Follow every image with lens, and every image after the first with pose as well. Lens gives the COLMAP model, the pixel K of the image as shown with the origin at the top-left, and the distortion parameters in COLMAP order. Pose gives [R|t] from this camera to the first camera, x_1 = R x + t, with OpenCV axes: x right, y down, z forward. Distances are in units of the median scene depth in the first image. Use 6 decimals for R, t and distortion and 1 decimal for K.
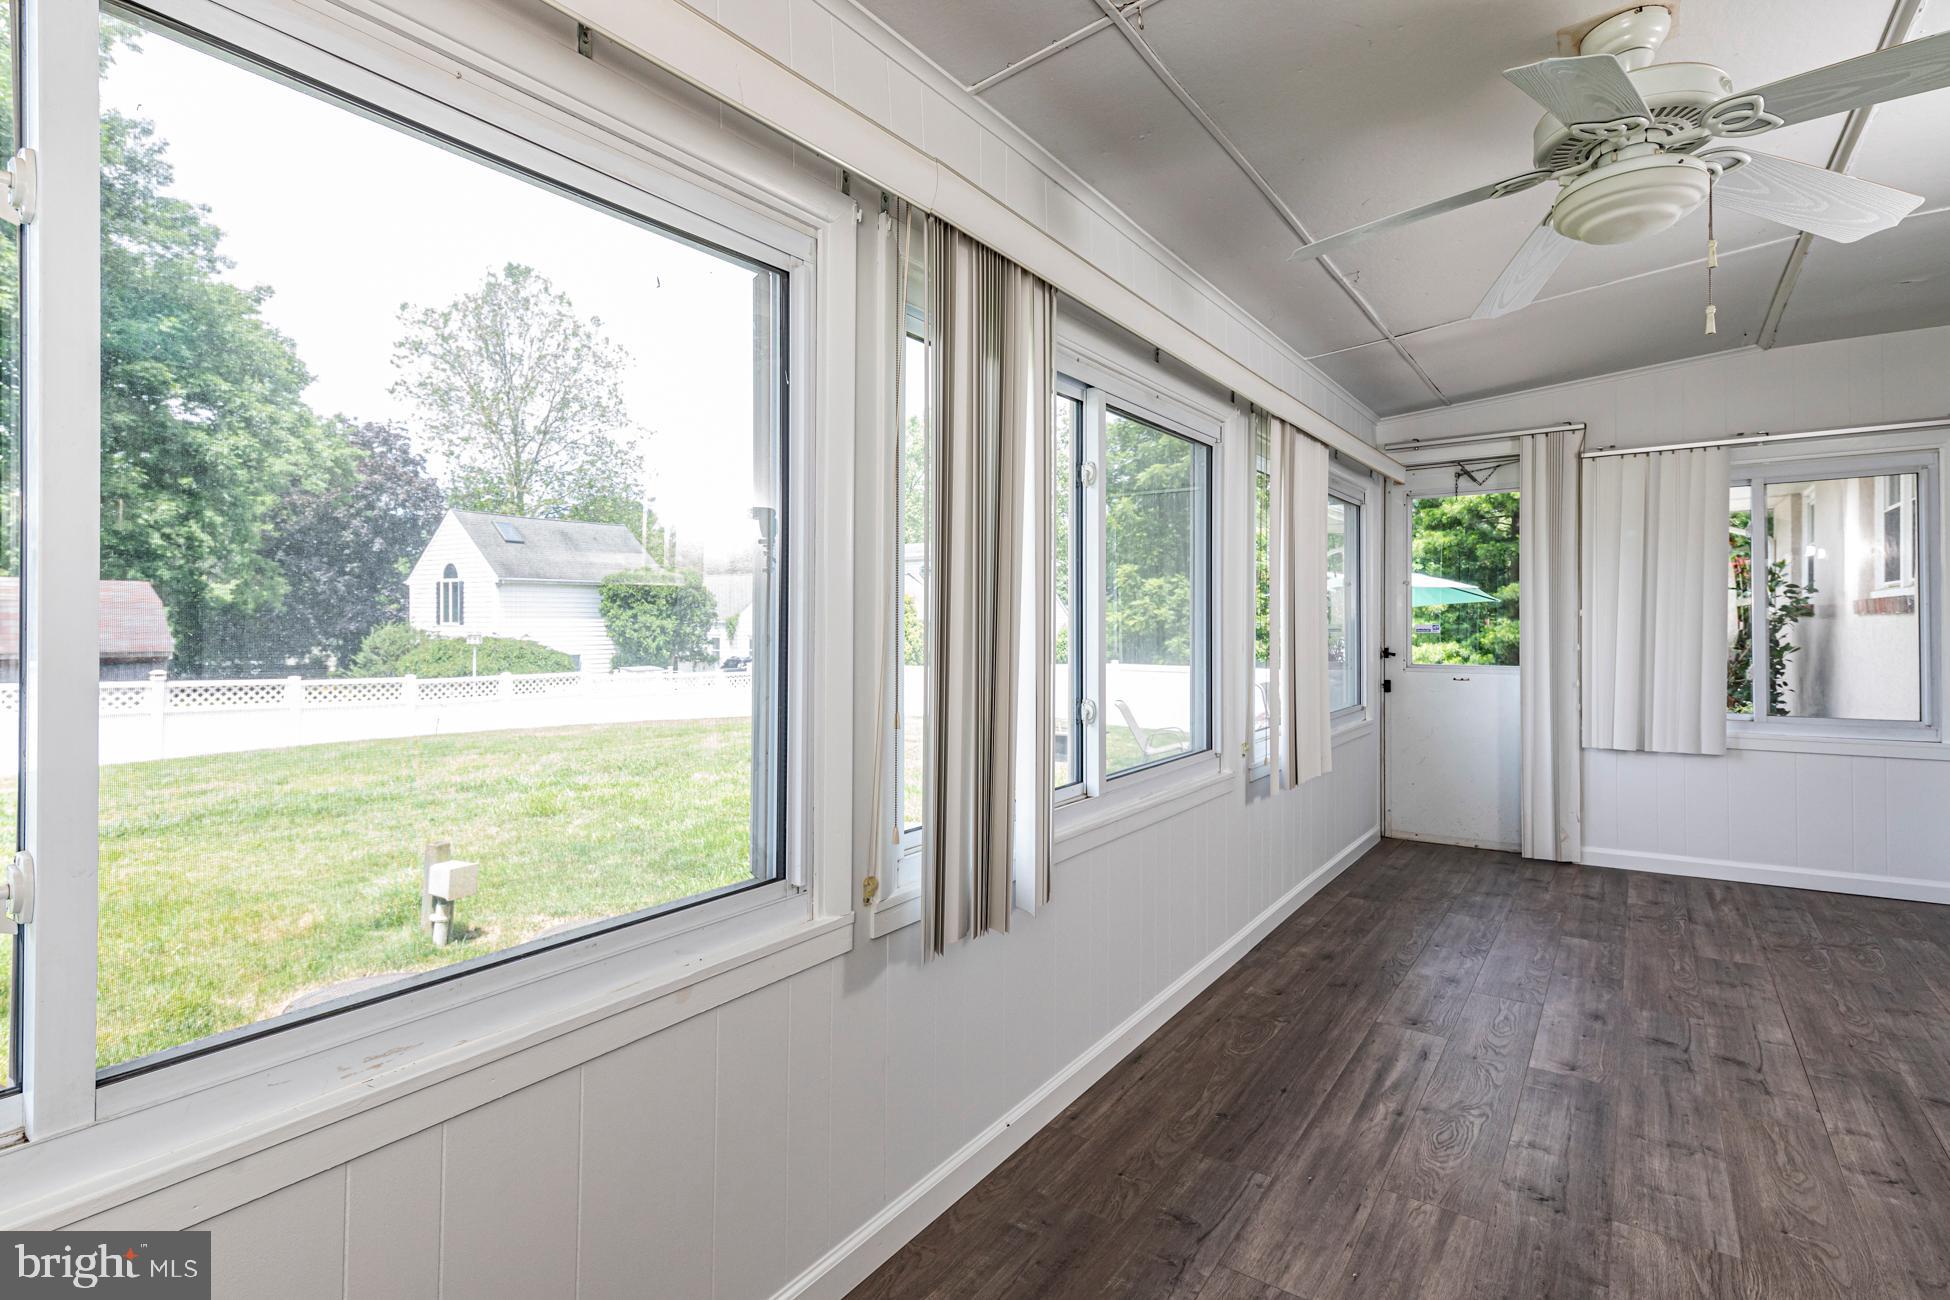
lens RADIAL K [[951.2, 0, 964.5], [0, 951.2, 634.8], [0, 0, 1]] dist [0.019962, -0.002518]
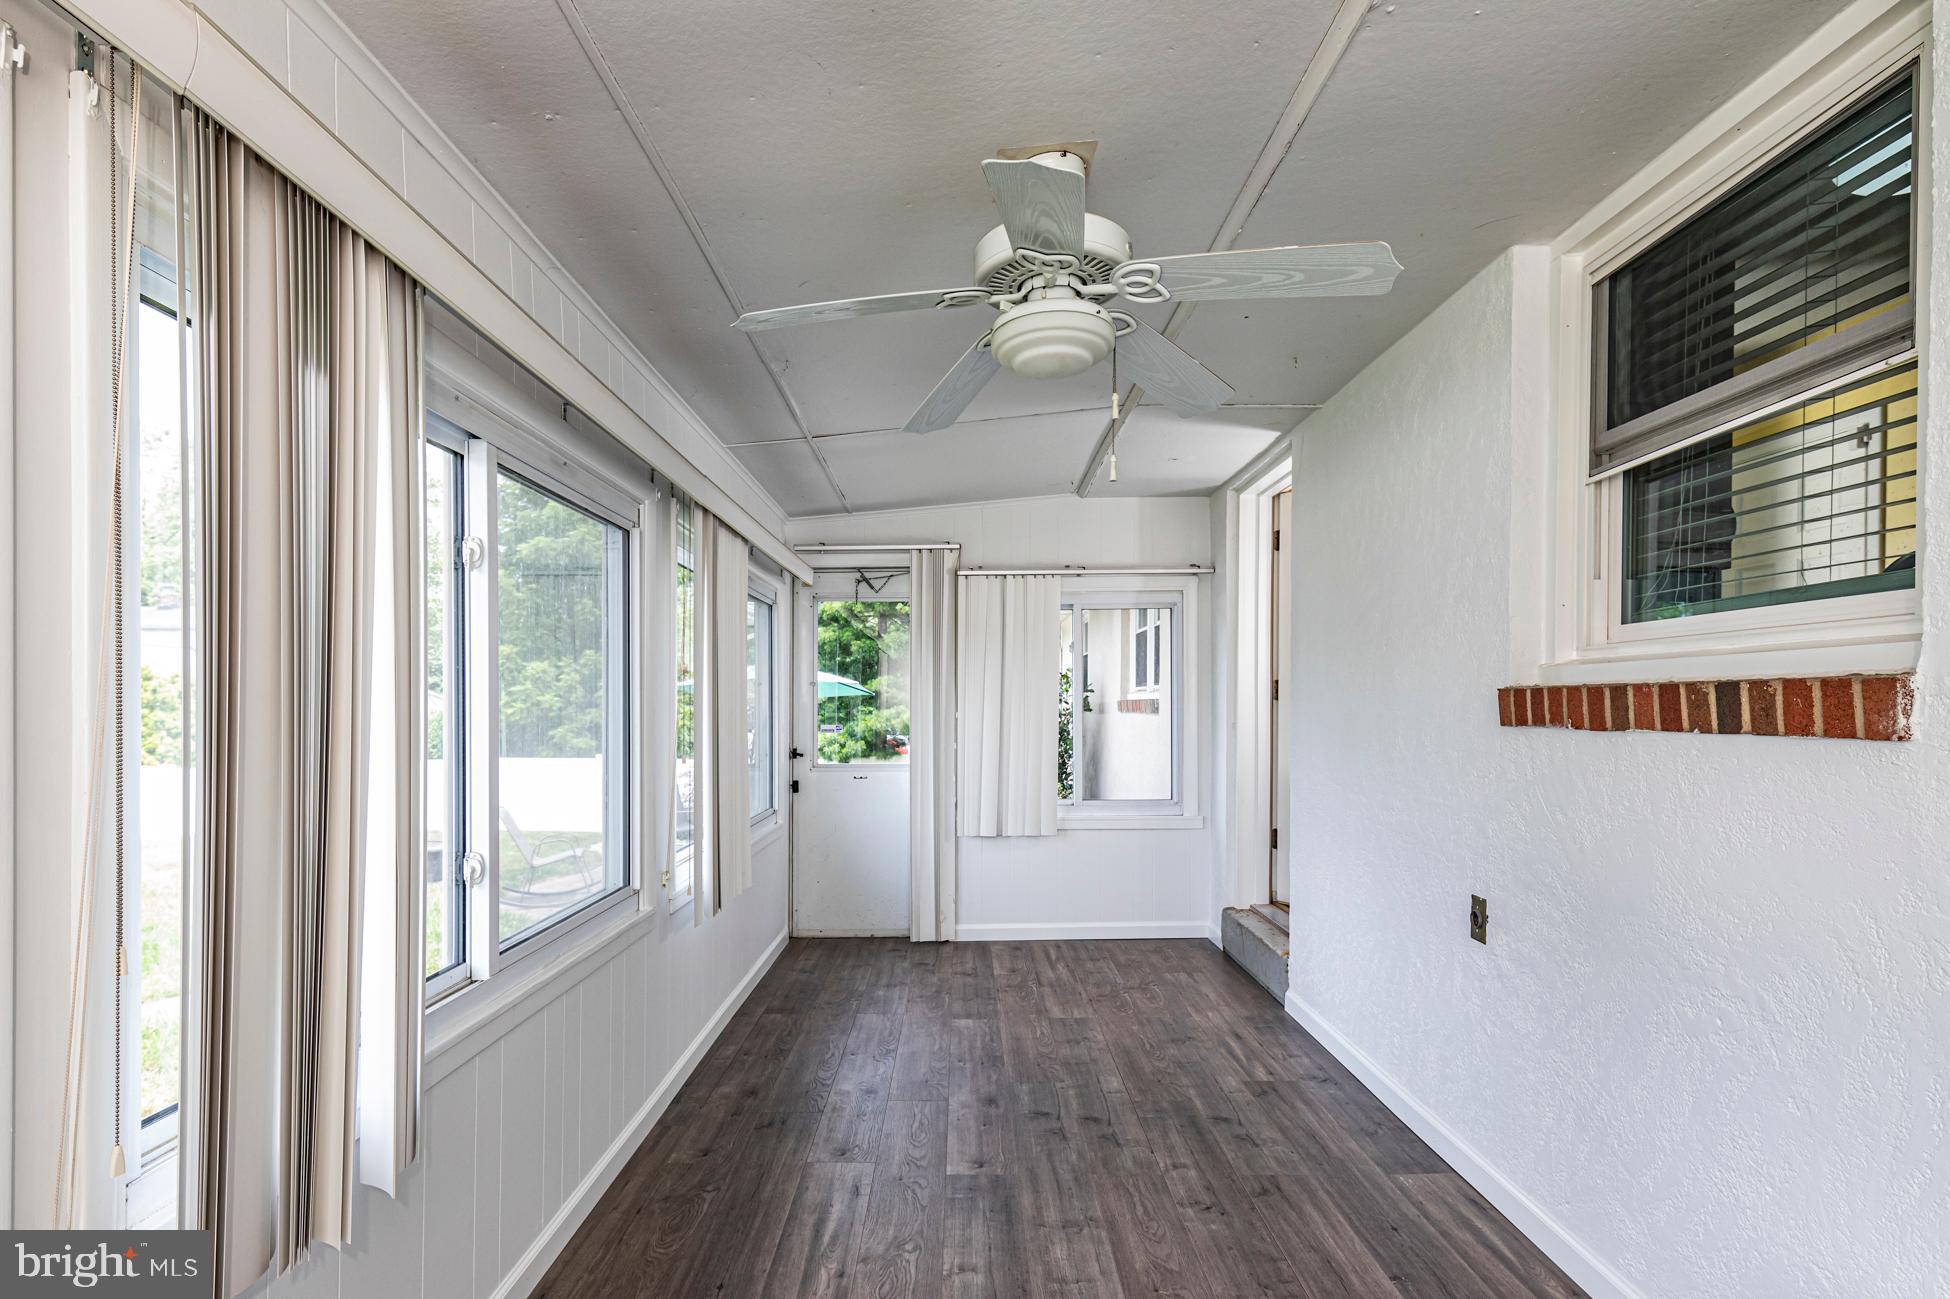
lens RADIAL K [[951.2, 0, 925.5], [0, 951.2, 710.8], [0, 0, 1]] dist [0.019962, -0.002518]
pose [[0.832226, -0.002549, 0.554431, 0.008392], [0.004566, 0.999987, -0.002257, -0.036800], [-0.554418, 0.004410, 0.832227, 0.156685]]
